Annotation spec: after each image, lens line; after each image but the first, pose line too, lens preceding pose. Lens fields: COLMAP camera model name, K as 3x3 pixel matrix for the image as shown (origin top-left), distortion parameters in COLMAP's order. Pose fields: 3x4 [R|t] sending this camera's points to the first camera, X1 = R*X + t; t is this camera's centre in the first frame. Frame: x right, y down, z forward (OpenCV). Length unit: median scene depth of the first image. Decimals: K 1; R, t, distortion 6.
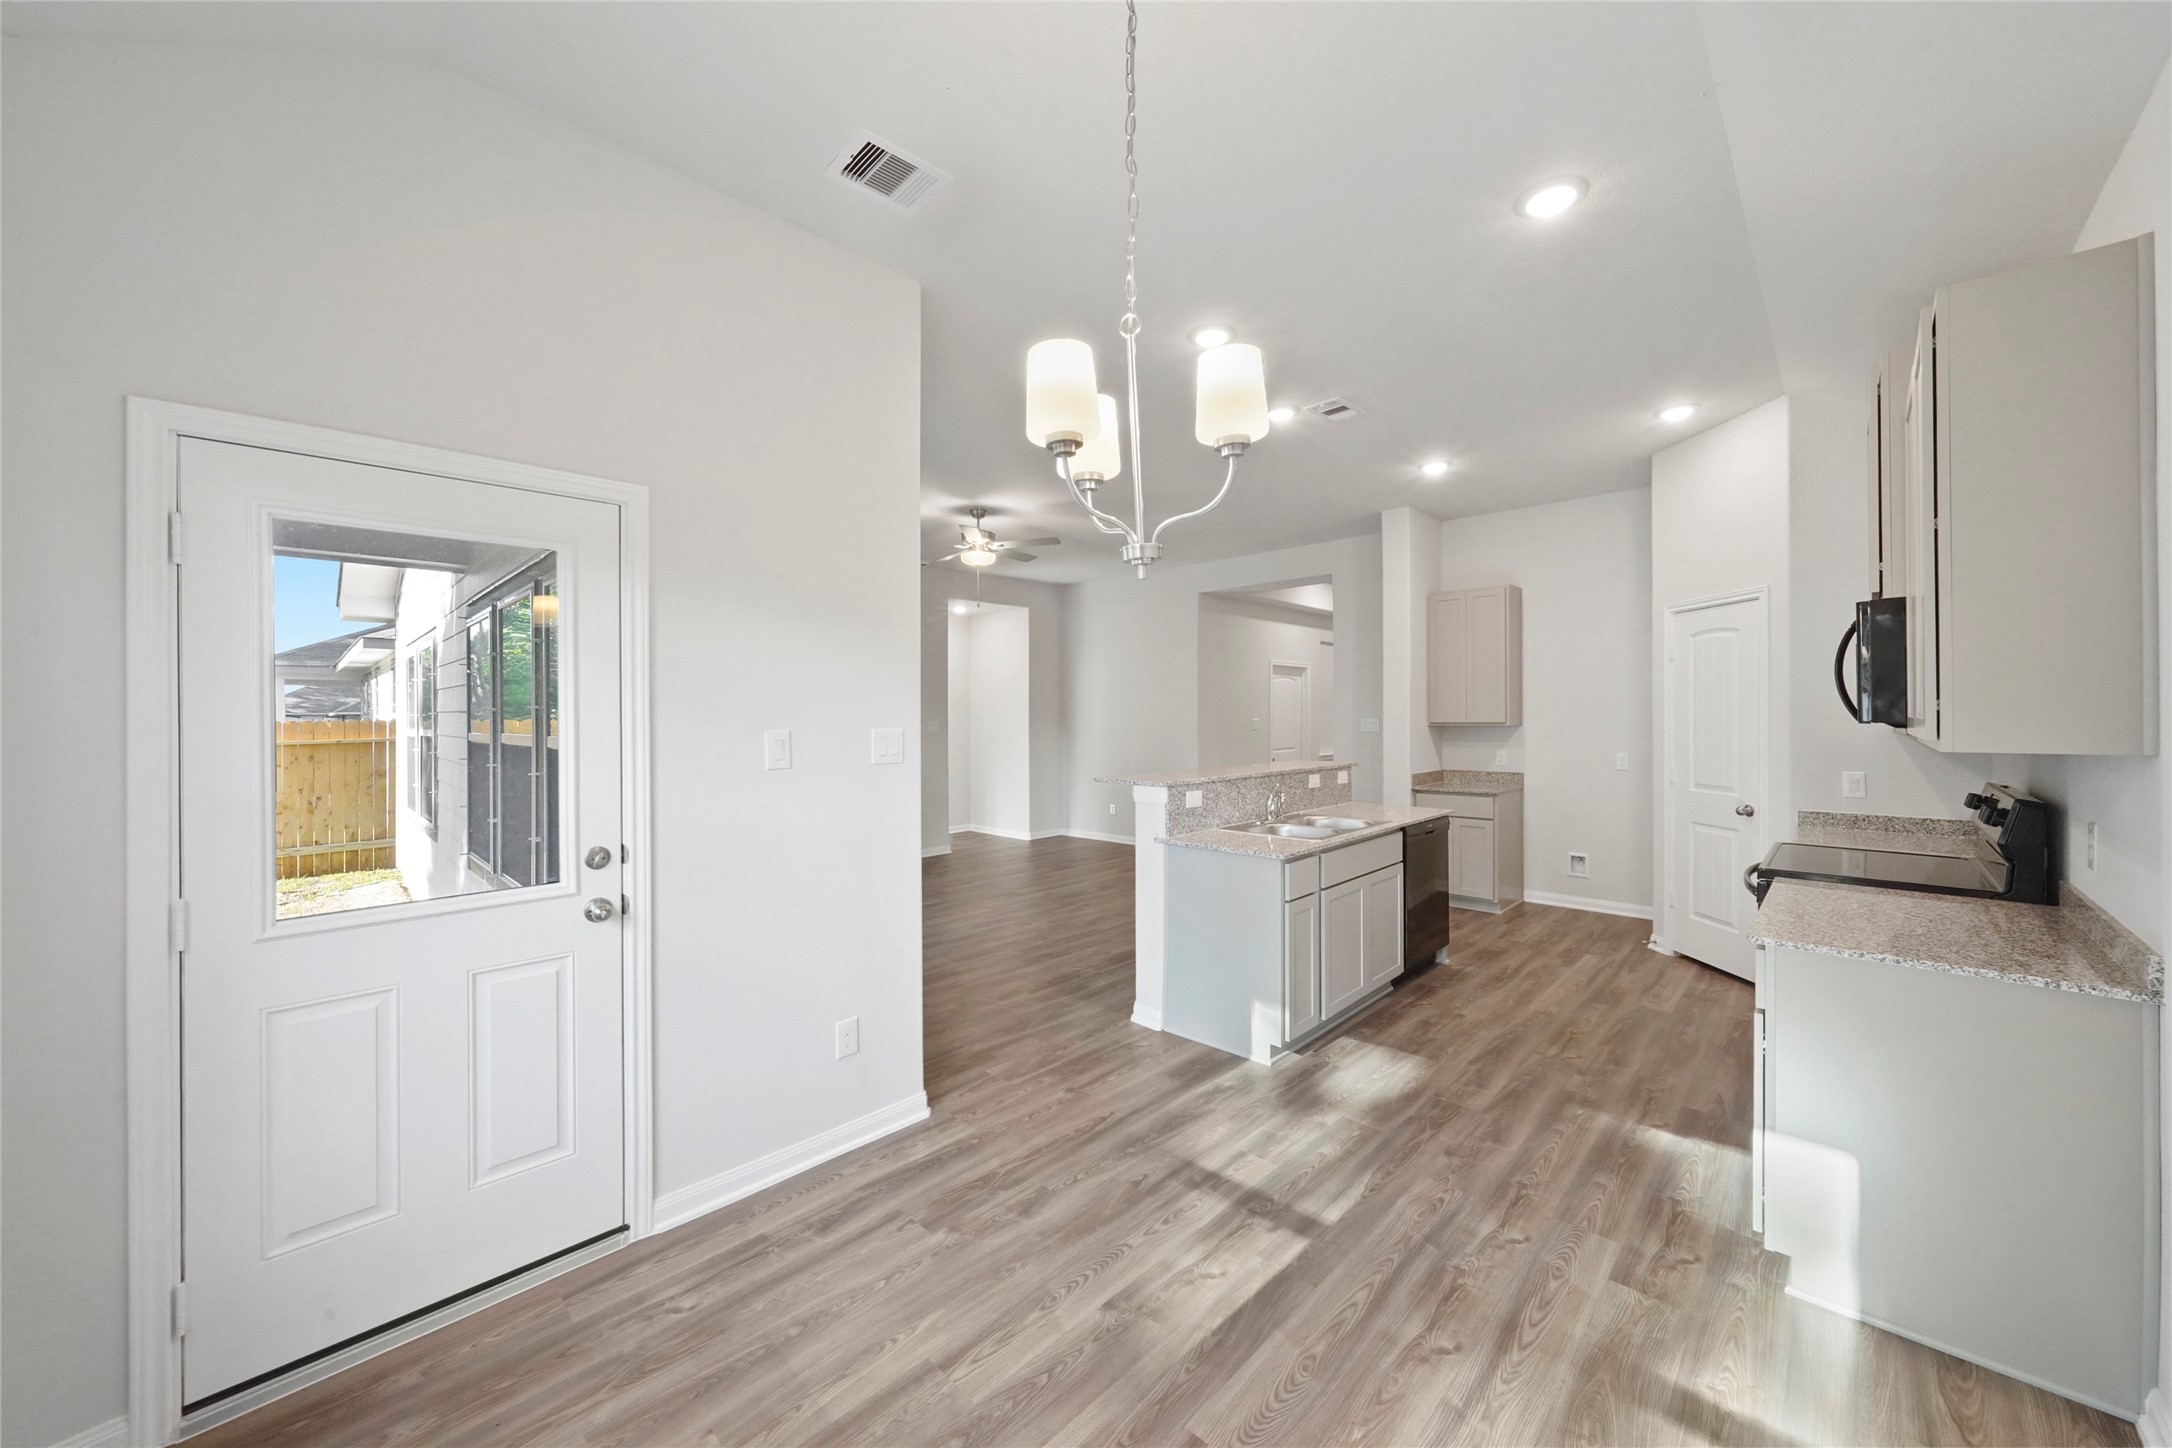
lens RADIAL K [[804.3, 0, 1070.1], [0, 804.3, 710.4], [0, 0, 1]] dist [-0.000477, -0.000050]
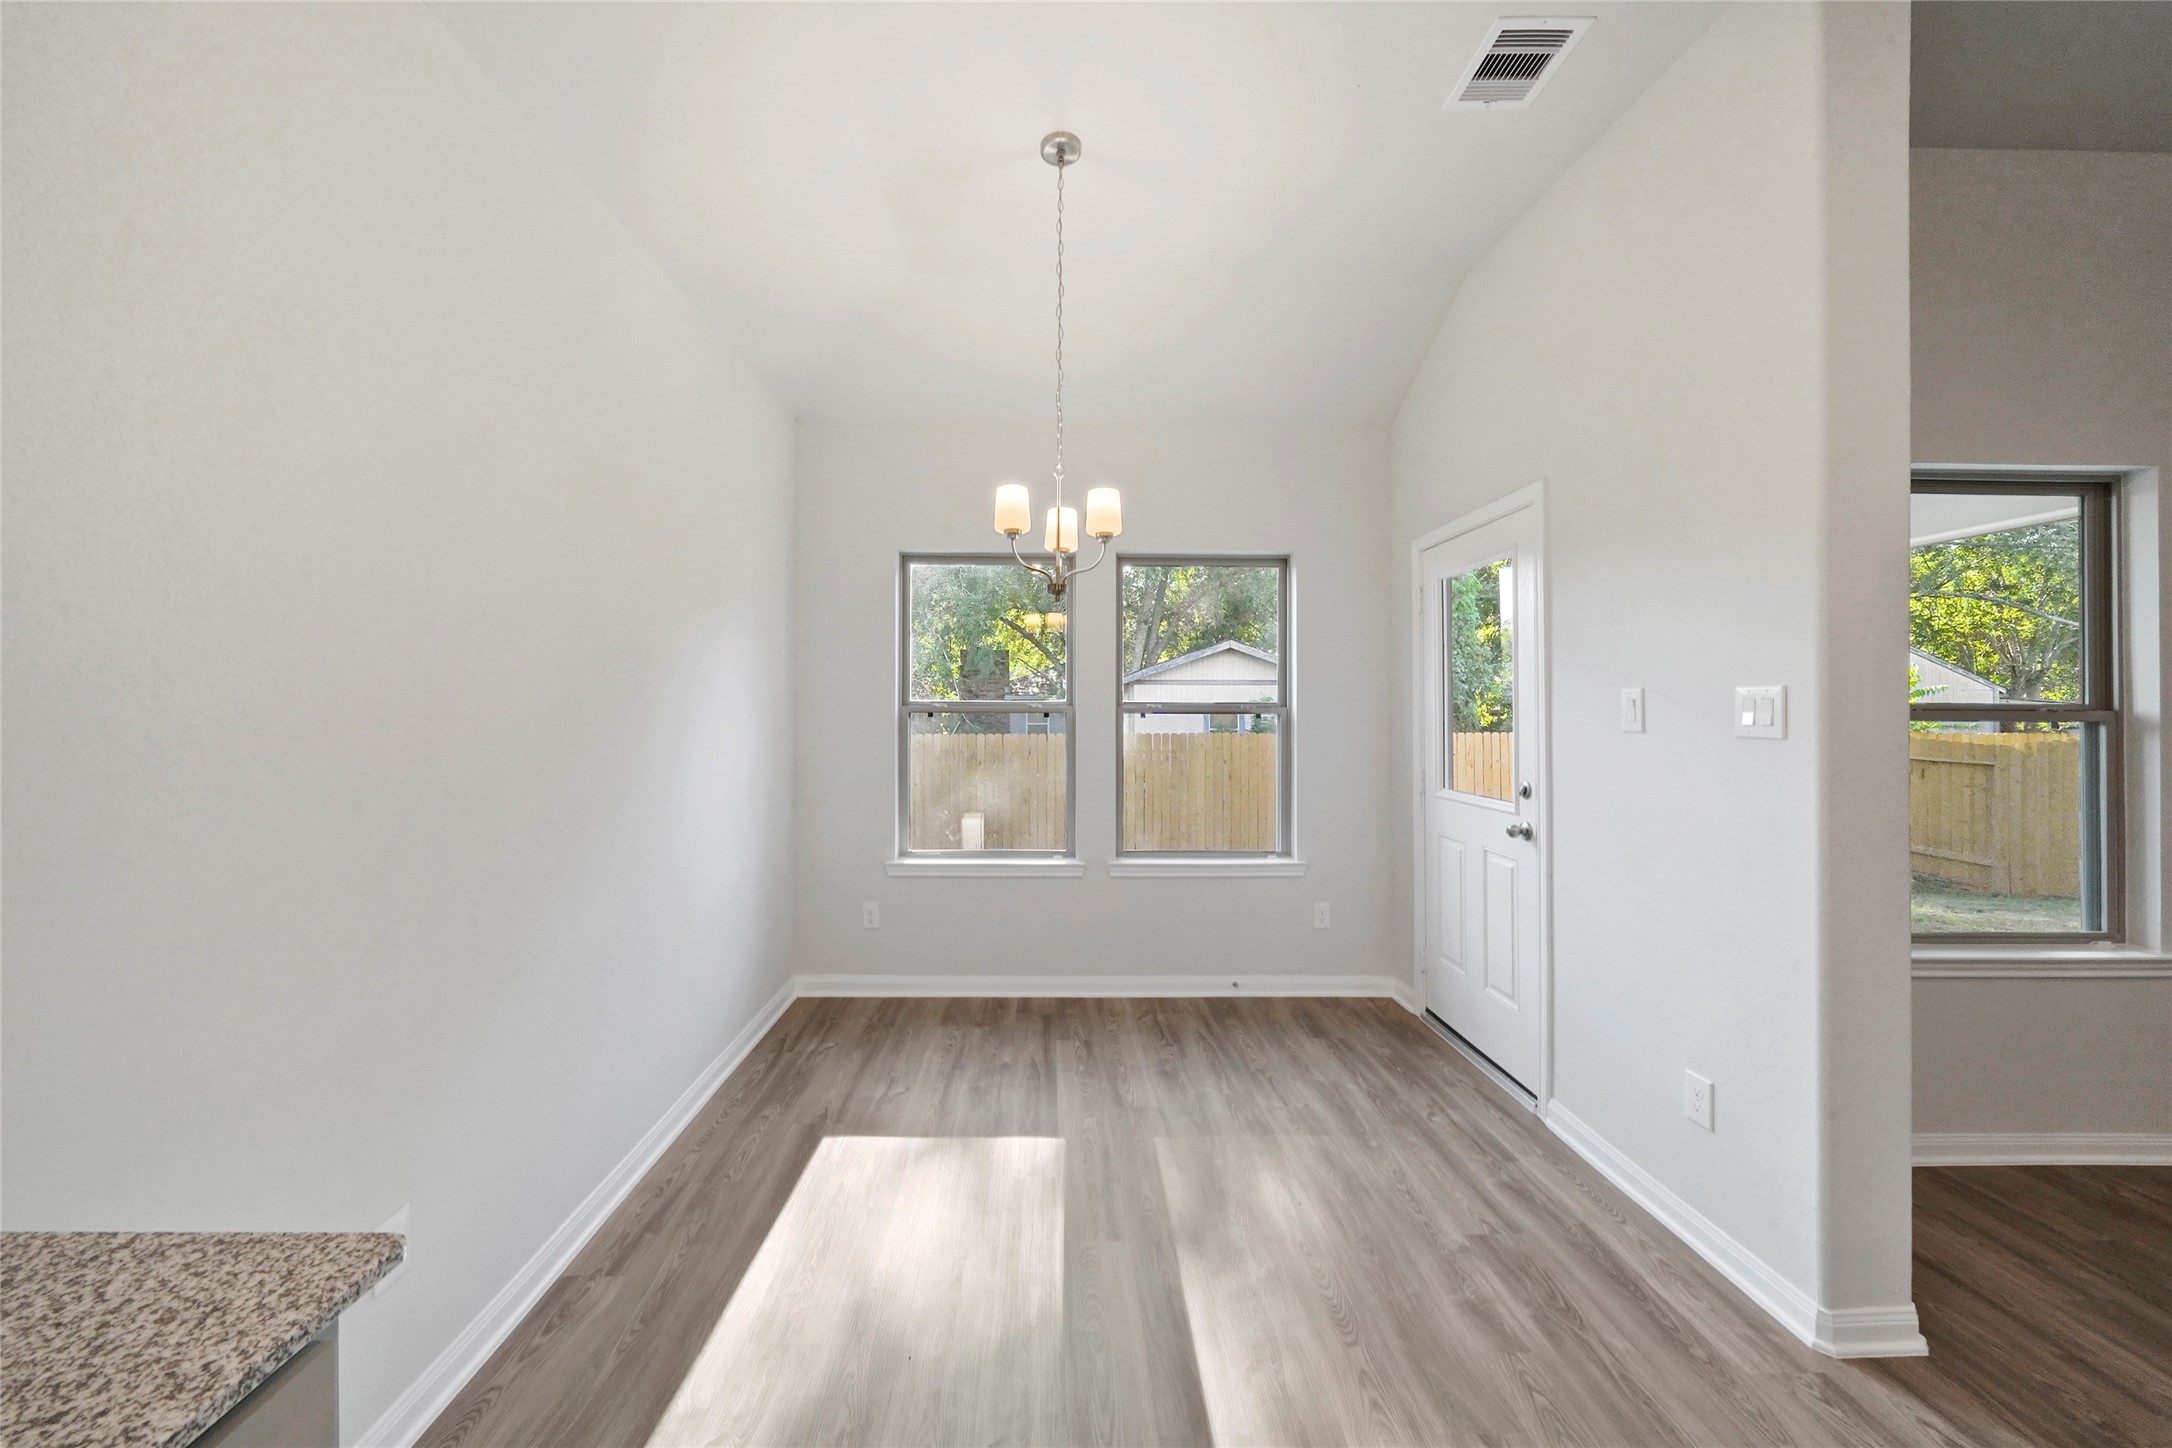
lens RADIAL K [[804.3, 0, 1066.3], [0, 804.3, 709.2], [0, 0, 1]] dist [-0.000477, -0.000050]
pose [[-0.695232, 0.002322, -0.718782, 0.793158], [0.001430, 0.999997, 0.001847, 0.049368], [0.718784, 0.000257, -0.695234, 1.300075]]
